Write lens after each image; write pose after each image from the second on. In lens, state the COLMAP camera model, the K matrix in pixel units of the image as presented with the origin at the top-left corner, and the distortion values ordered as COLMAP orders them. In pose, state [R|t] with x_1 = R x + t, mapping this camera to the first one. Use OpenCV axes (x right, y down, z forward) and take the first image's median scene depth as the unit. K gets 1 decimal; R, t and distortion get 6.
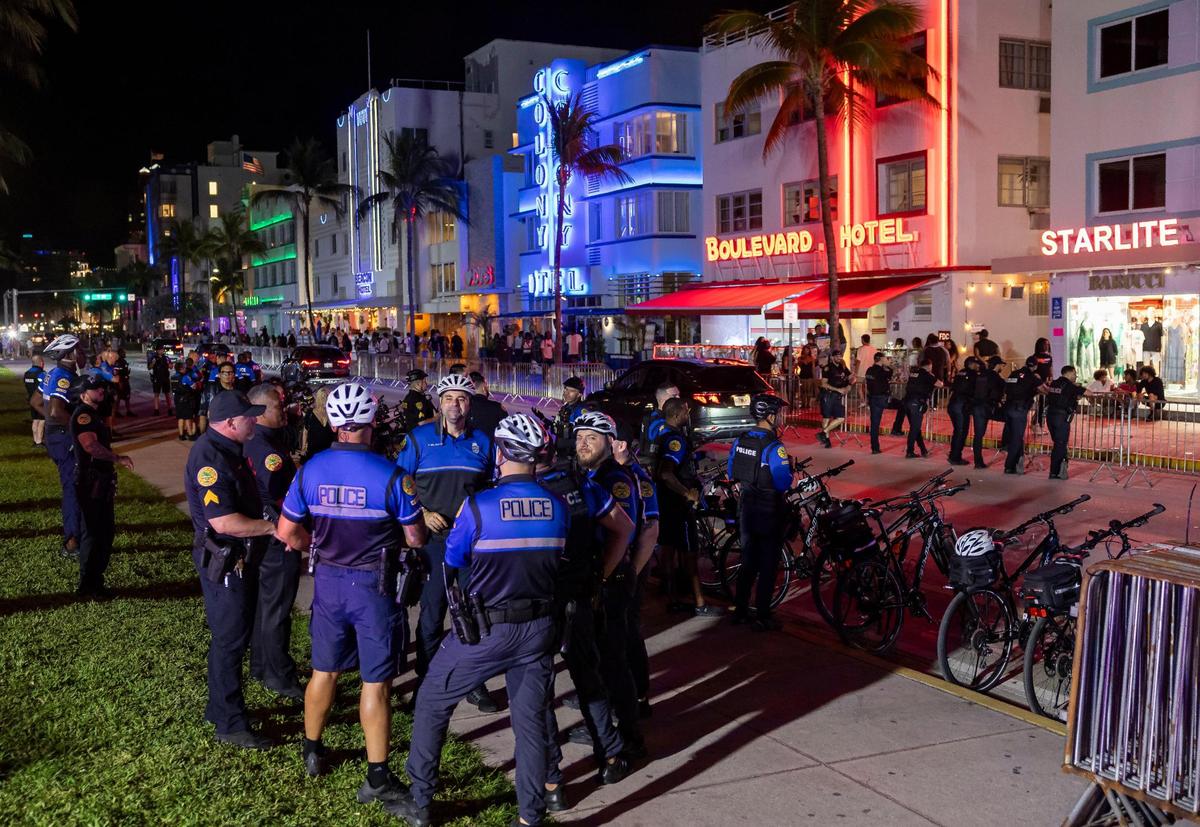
lens RADIAL K [[1254.9, 0, 514.1], [0, 1254.9, 411.0], [0, 0, 1]] dist [0.002911, 0.011327]
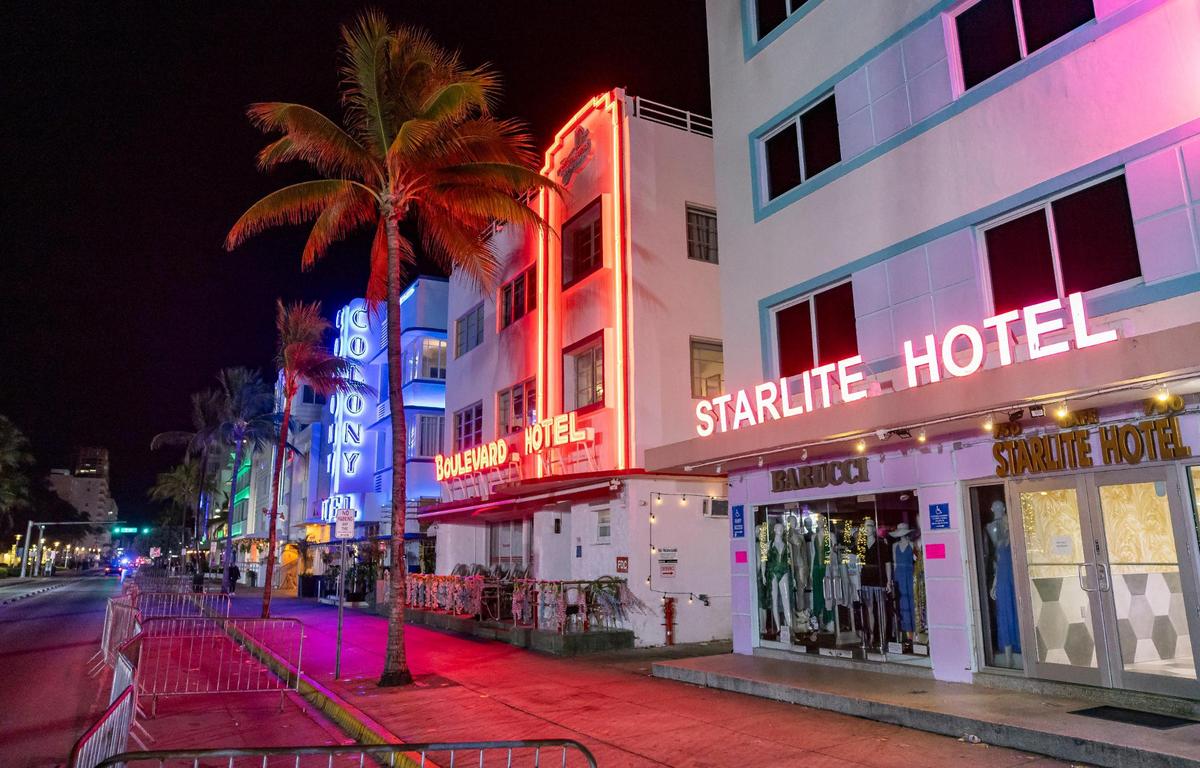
lens RADIAL K [[866.7, 0, 600.0], [0, 866.7, 384.0], [0, 0, 1]] dist [-0.097085, 0.000168]
pose [[0.996482, 0.024537, 0.080130, 0.316710], [-0.001940, 0.962673, -0.270658, -0.026432], [-0.083780, 0.269551, 0.959335, 0.533577]]
